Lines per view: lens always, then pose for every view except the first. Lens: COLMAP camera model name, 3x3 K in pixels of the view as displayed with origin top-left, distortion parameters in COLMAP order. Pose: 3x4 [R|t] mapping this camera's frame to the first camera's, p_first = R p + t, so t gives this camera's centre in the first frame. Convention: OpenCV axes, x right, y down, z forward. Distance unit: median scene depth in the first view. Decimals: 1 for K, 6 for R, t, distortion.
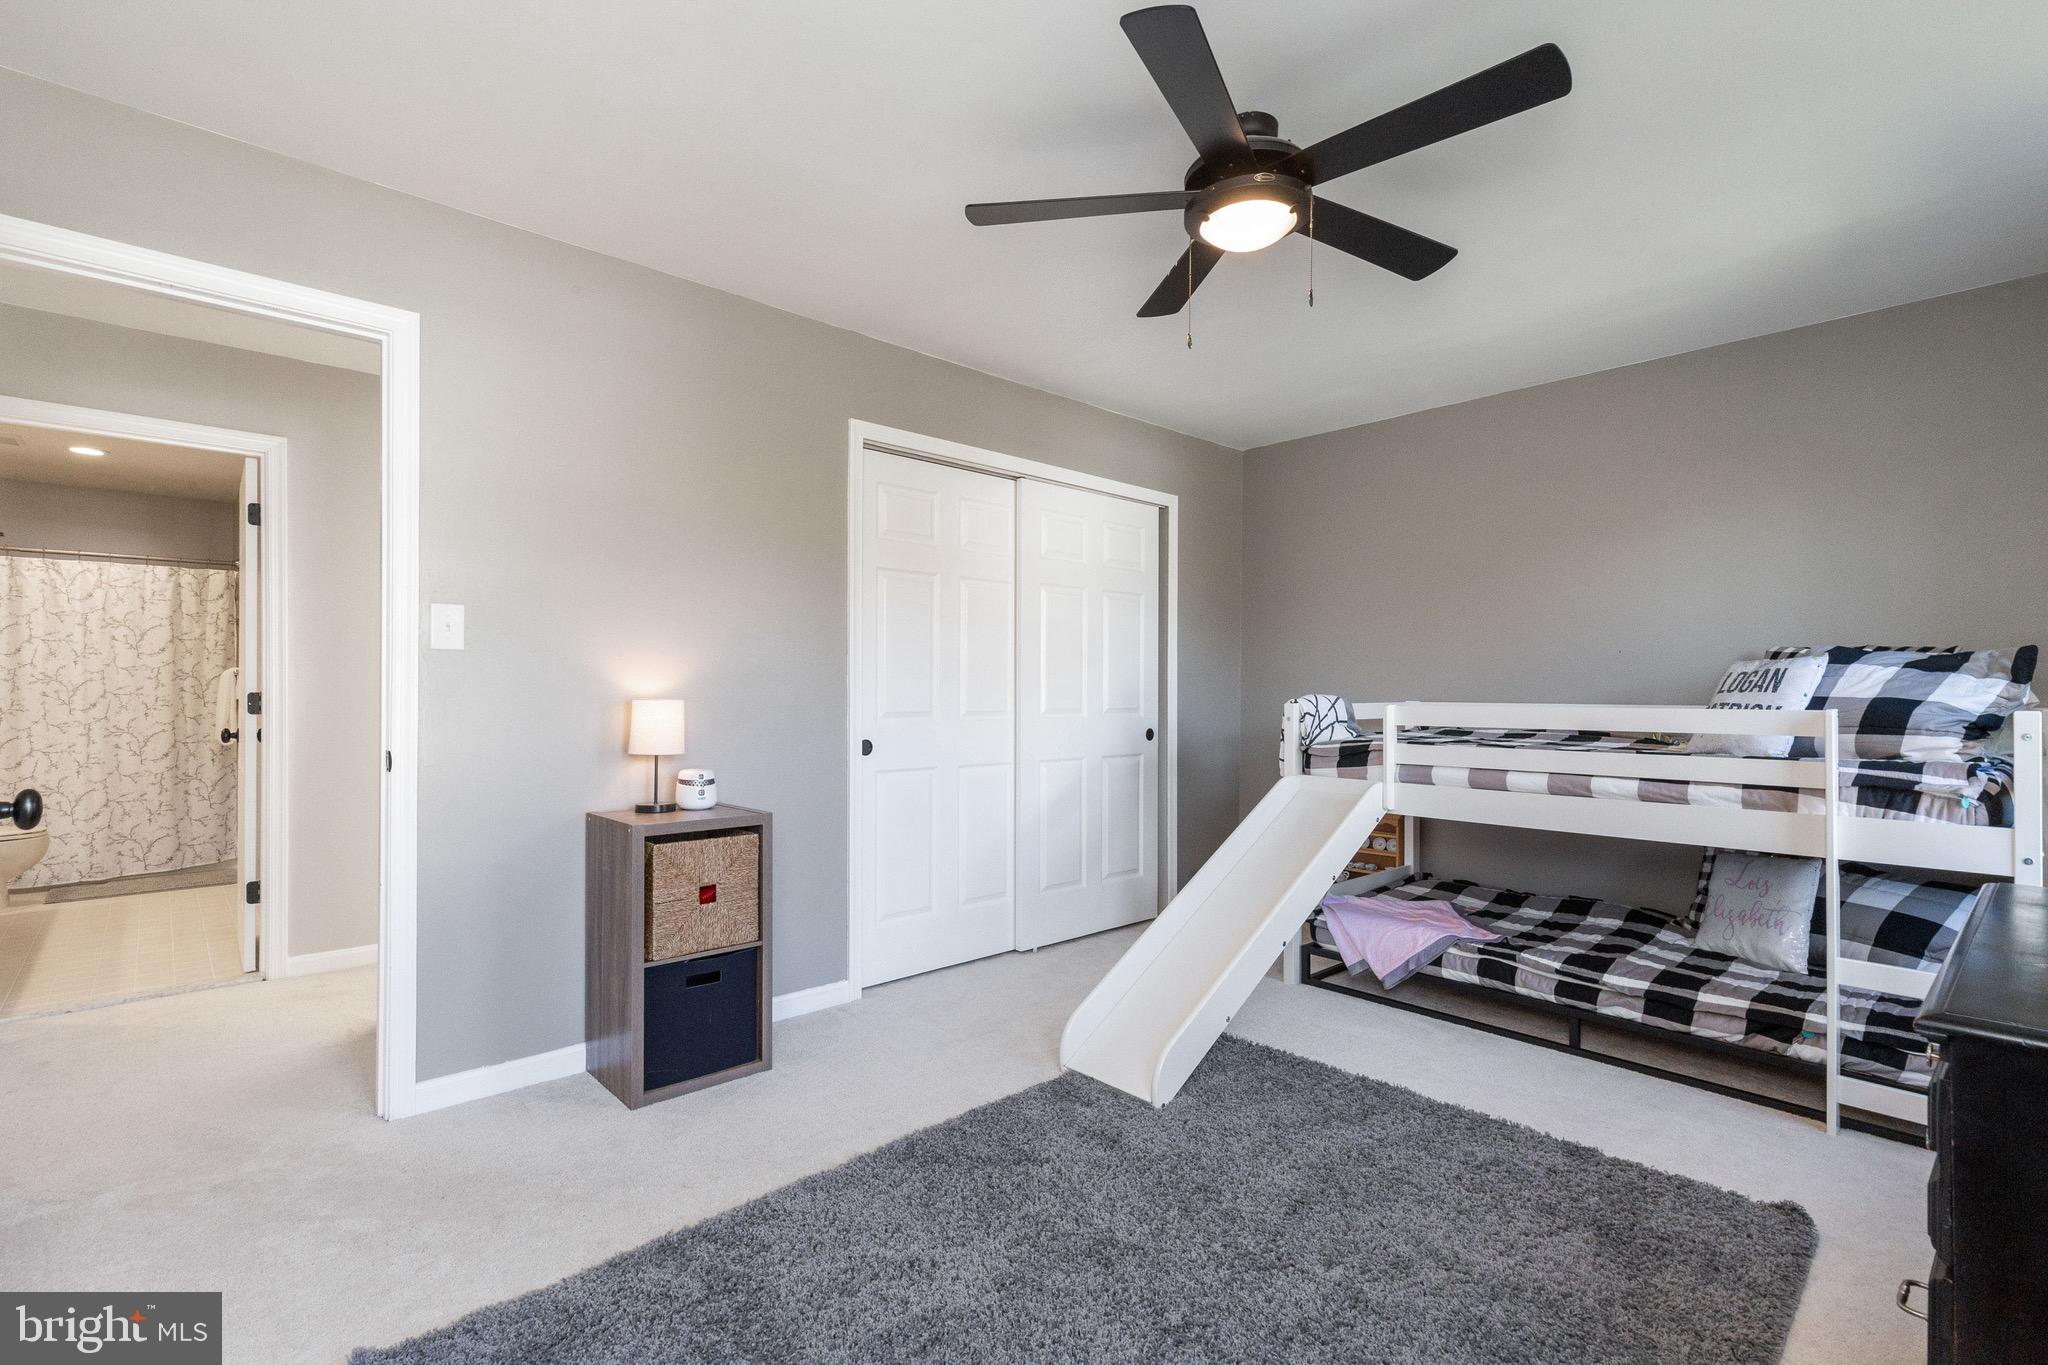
lens RADIAL K [[930.3, 0, 1042.4], [0, 930.3, 692.1], [0, 0, 1]] dist [0.006938, -0.003280]
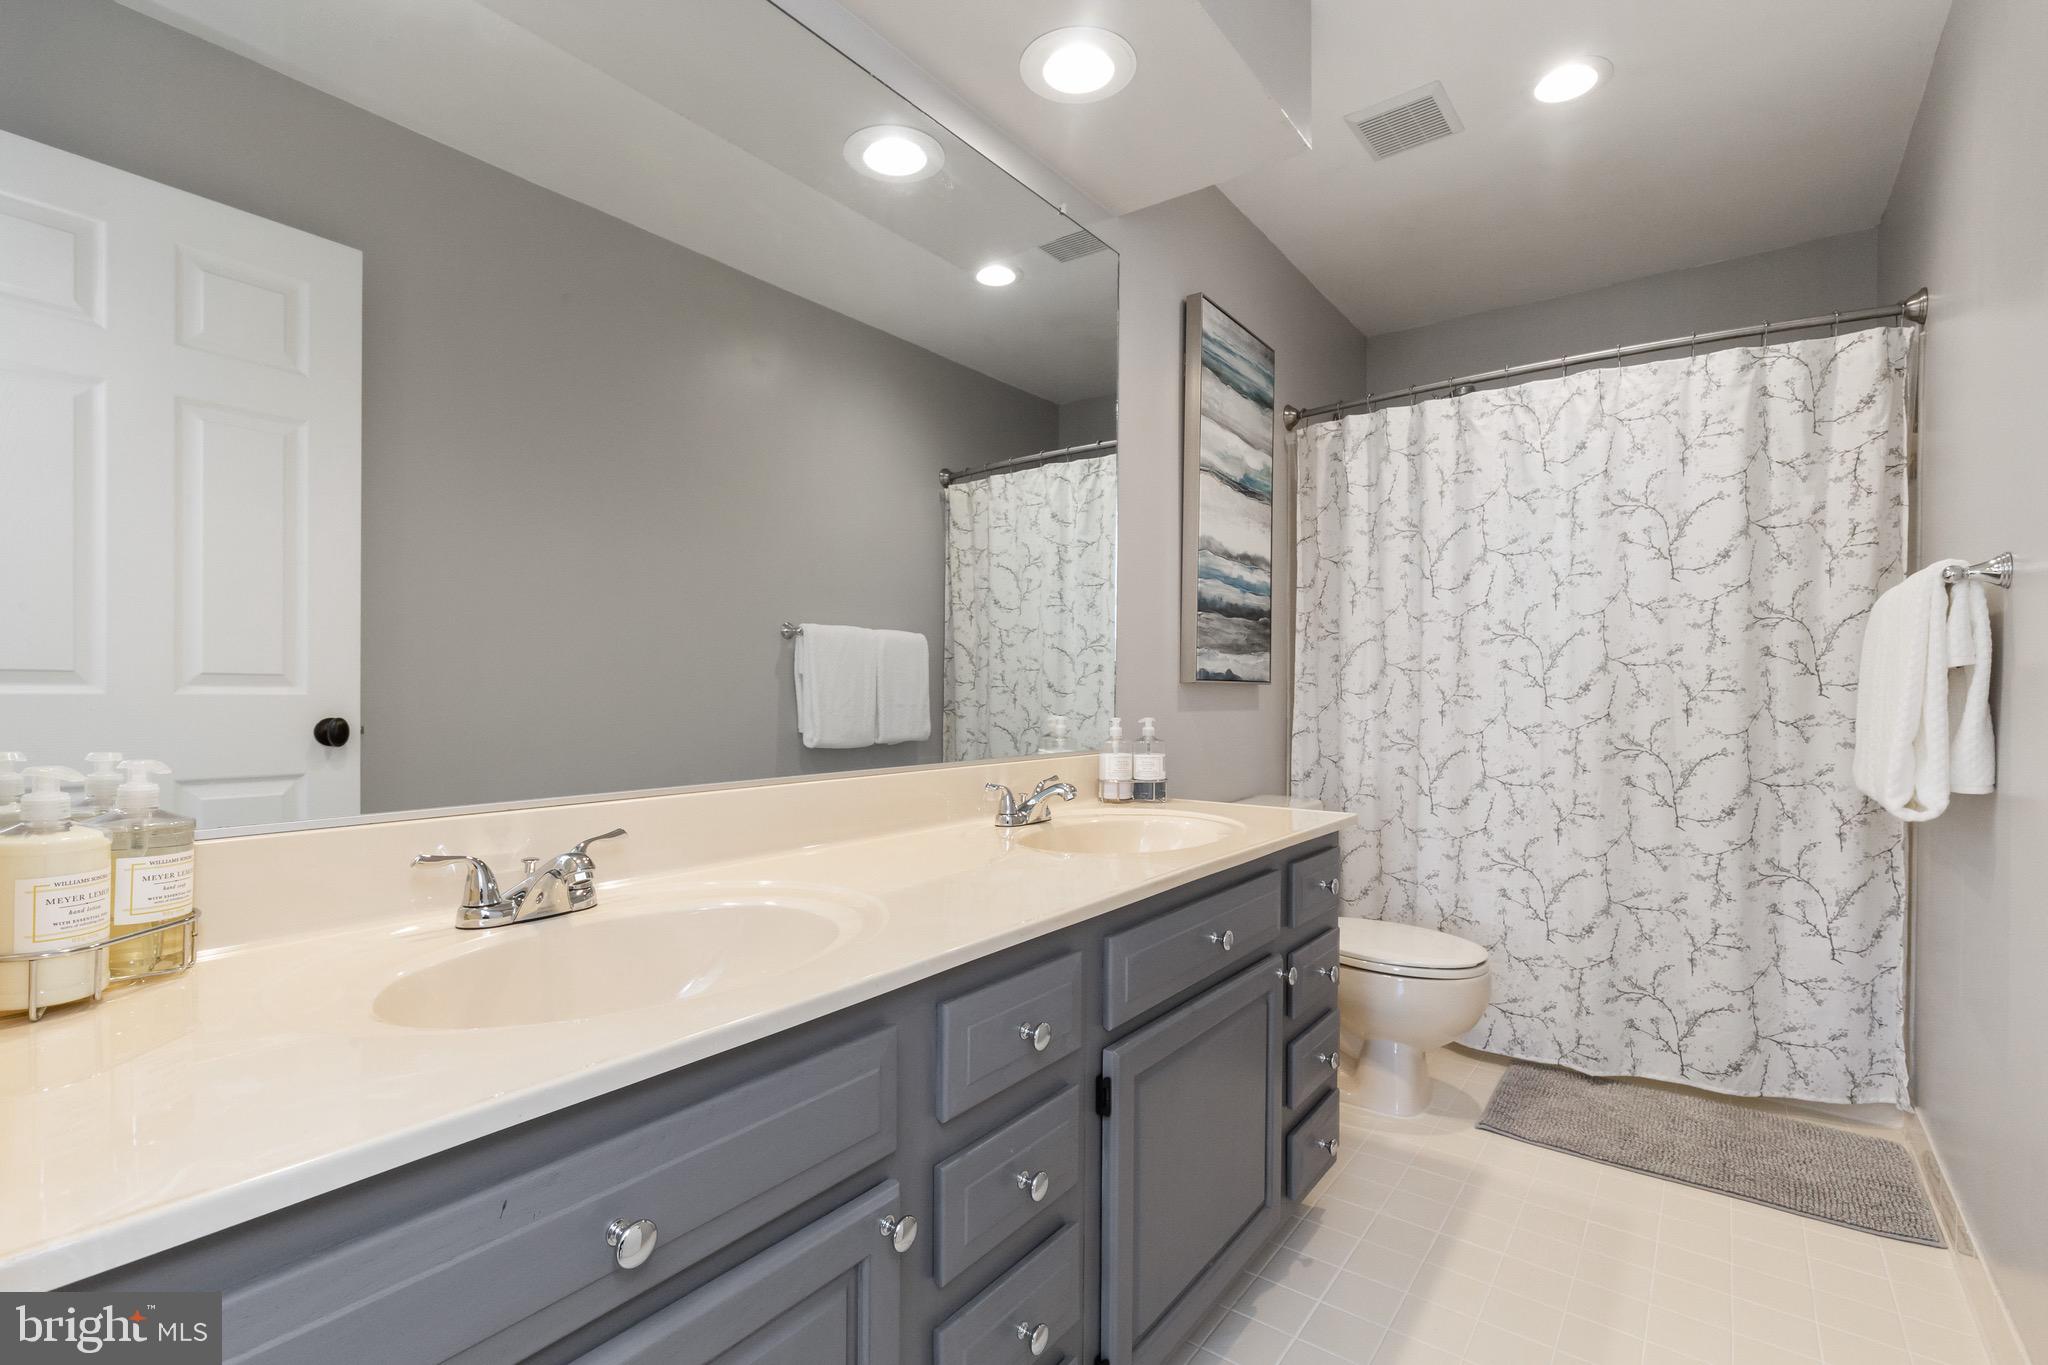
lens RADIAL K [[930.3, 0, 1032.3], [0, 930.3, 691.0], [0, 0, 1]] dist [0.006938, -0.003280]
pose [[0.177751, 0.005392, -0.984061, -0.583109], [-0.008373, 0.999957, 0.003966, 0.015097], [0.984040, 0.007535, 0.177788, 0.618042]]
